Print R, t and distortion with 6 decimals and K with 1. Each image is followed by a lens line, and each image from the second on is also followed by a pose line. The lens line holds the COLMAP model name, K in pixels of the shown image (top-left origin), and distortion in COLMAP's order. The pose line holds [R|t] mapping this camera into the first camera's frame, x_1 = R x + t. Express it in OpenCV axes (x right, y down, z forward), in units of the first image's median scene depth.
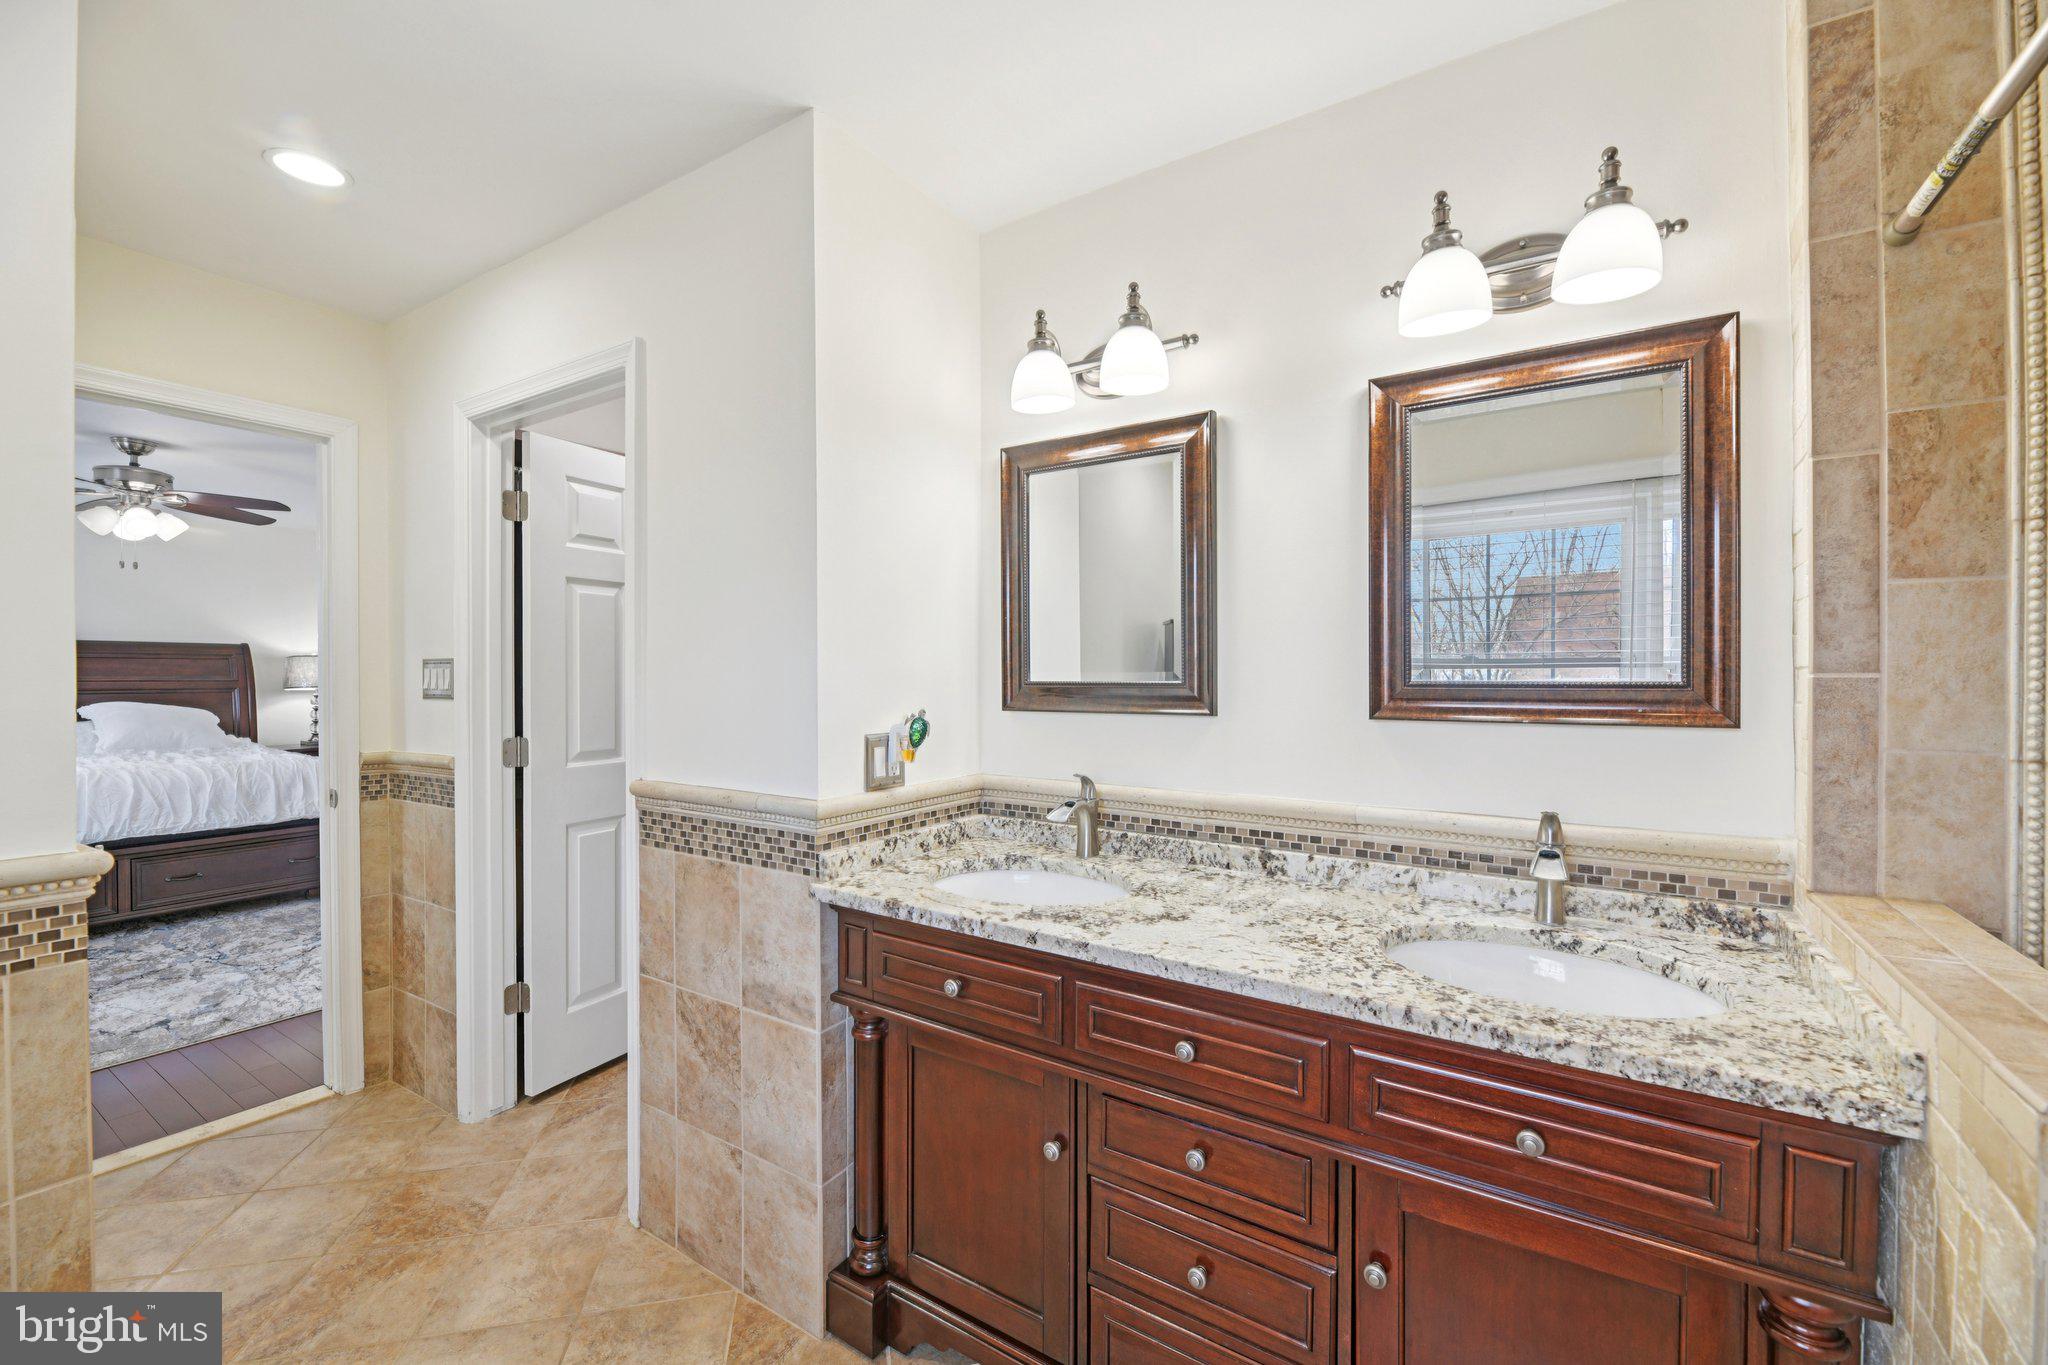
lens RADIAL K [[824.7, 0, 1003.4], [0, 824.7, 673.6], [0, 0, 1]] dist [-0.000147, -0.003214]
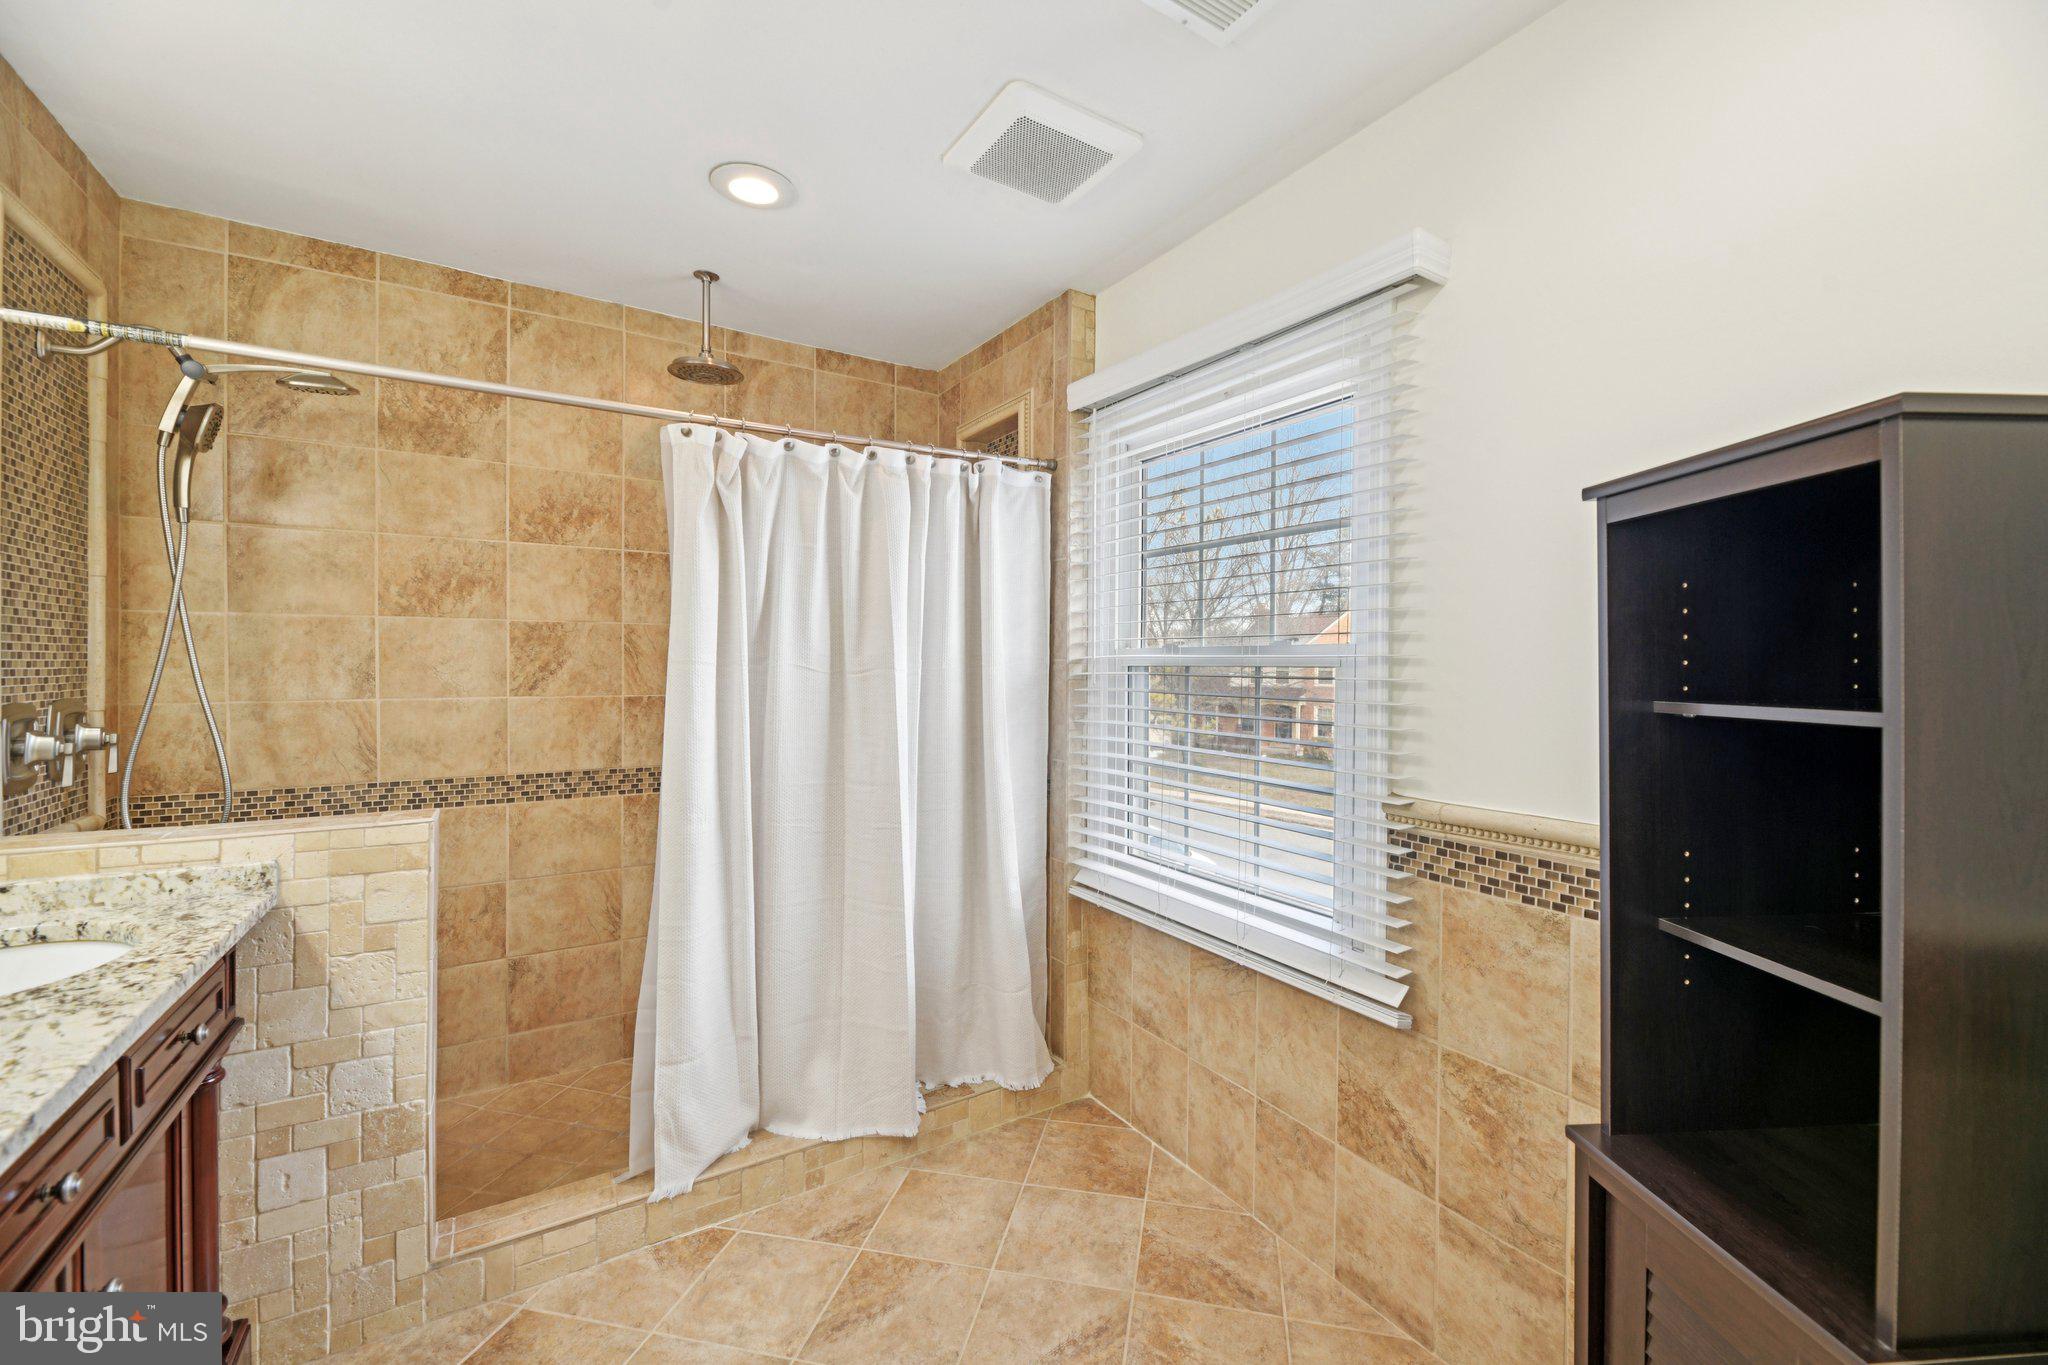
lens RADIAL K [[824.7, 0, 1030.7], [0, 824.7, 673.8], [0, 0, 1]] dist [-0.000147, -0.003214]
pose [[-0.904682, -0.006643, 0.426035, -0.649921], [-0.000368, 0.999890, 0.014809, 0.002287], [-0.426086, 0.013240, -0.904586, 1.003798]]
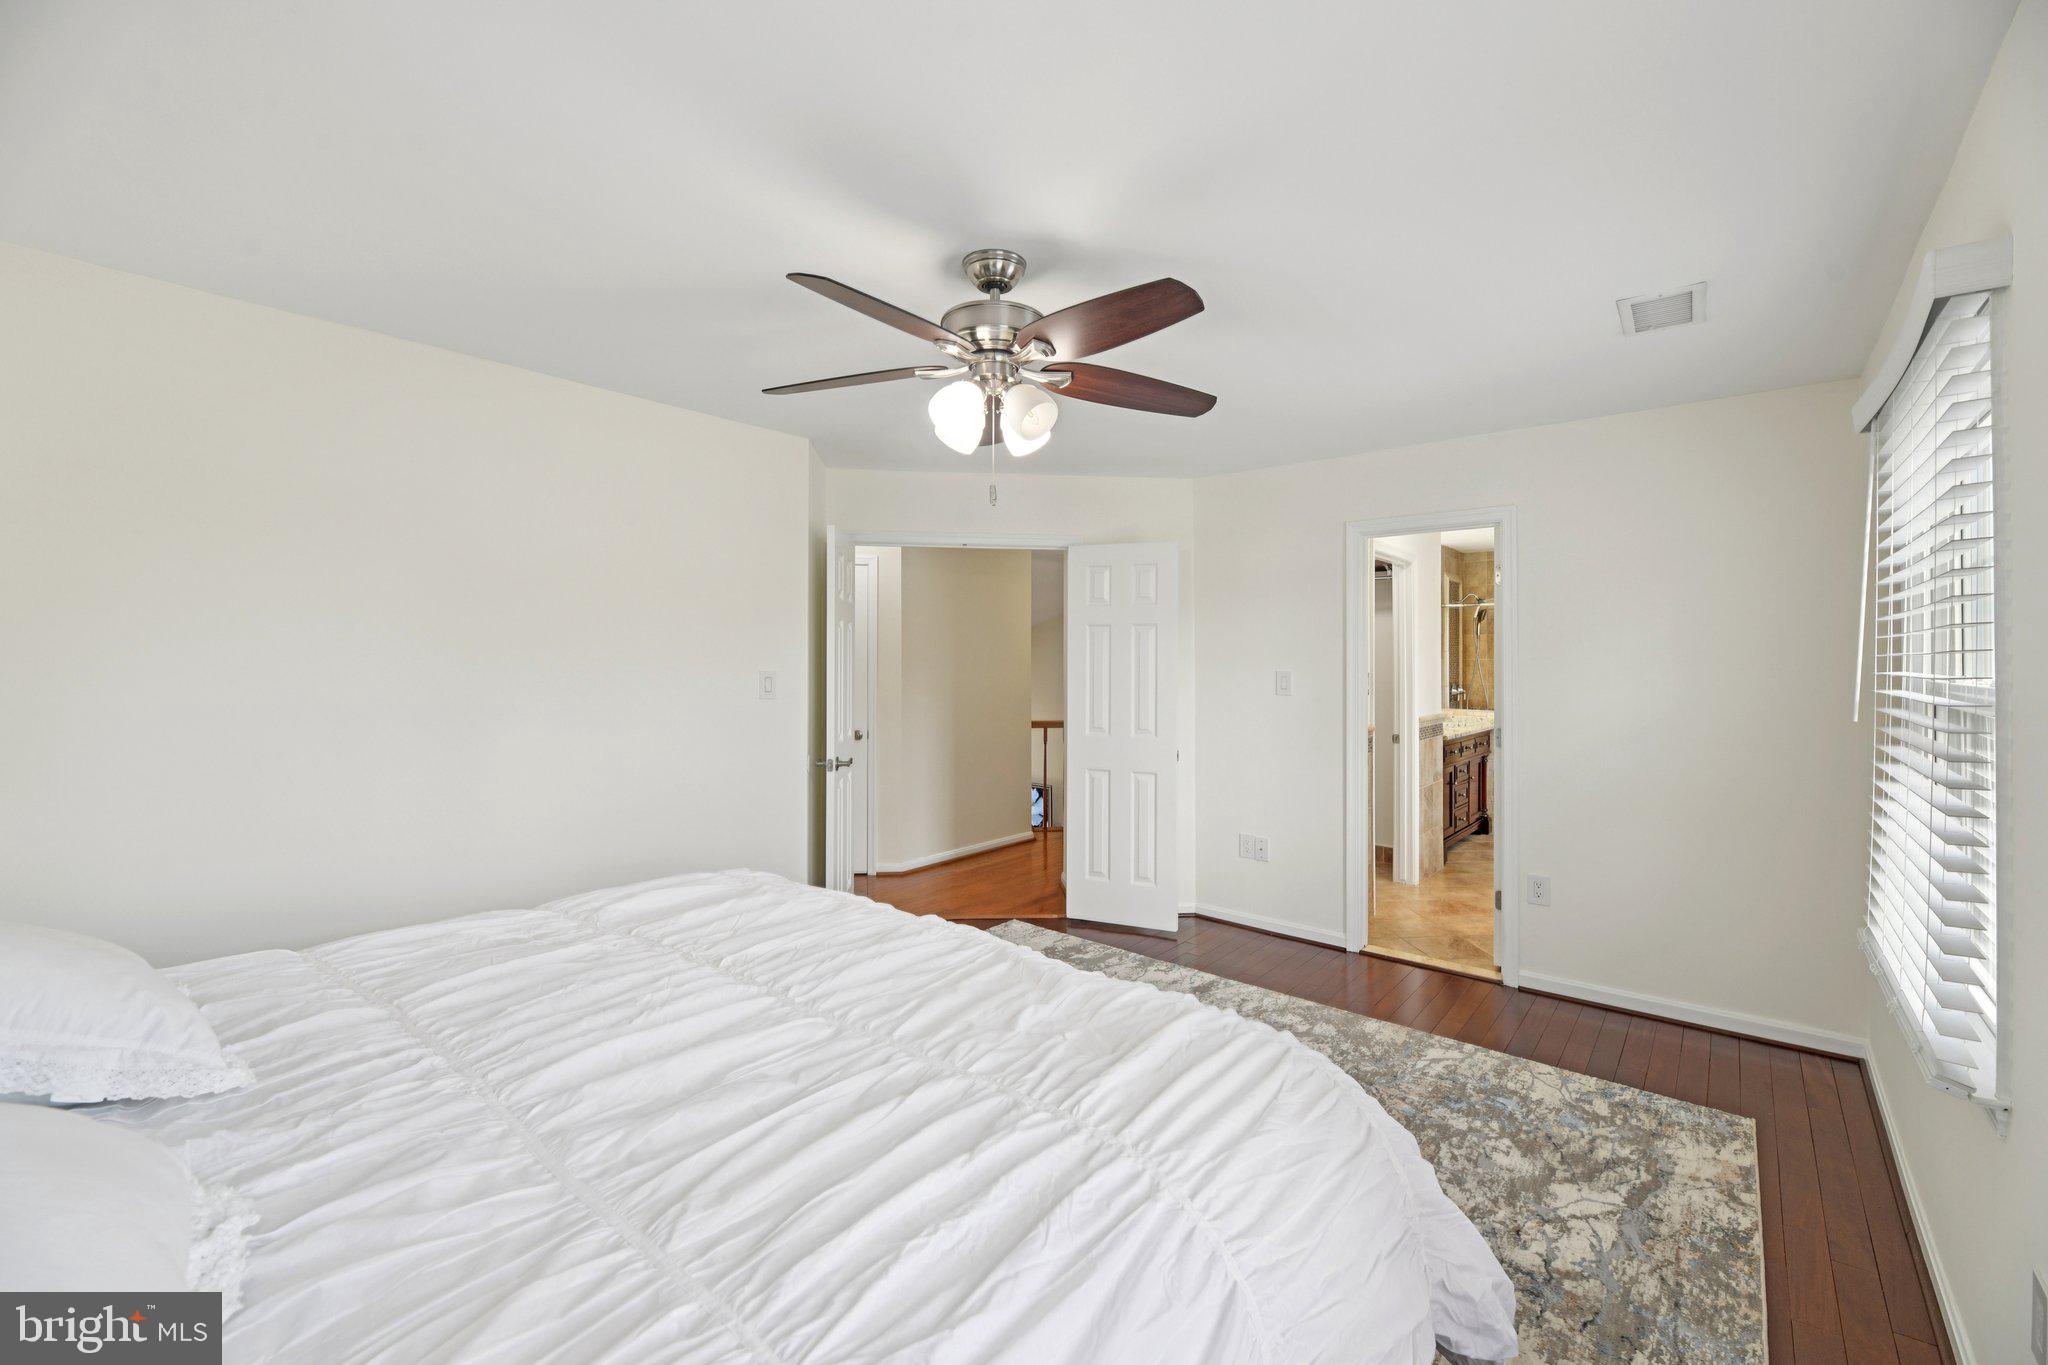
lens RADIAL K [[824.7, 0, 1032.7], [0, 824.7, 665.6], [0, 0, 1]] dist [-0.000147, -0.003214]
pose [[0.137805, -0.002787, 0.990455, -4.179664], [0.013523, 0.999908, 0.000932, -0.078531], [-0.990367, 0.013265, 0.137830, 2.371717]]
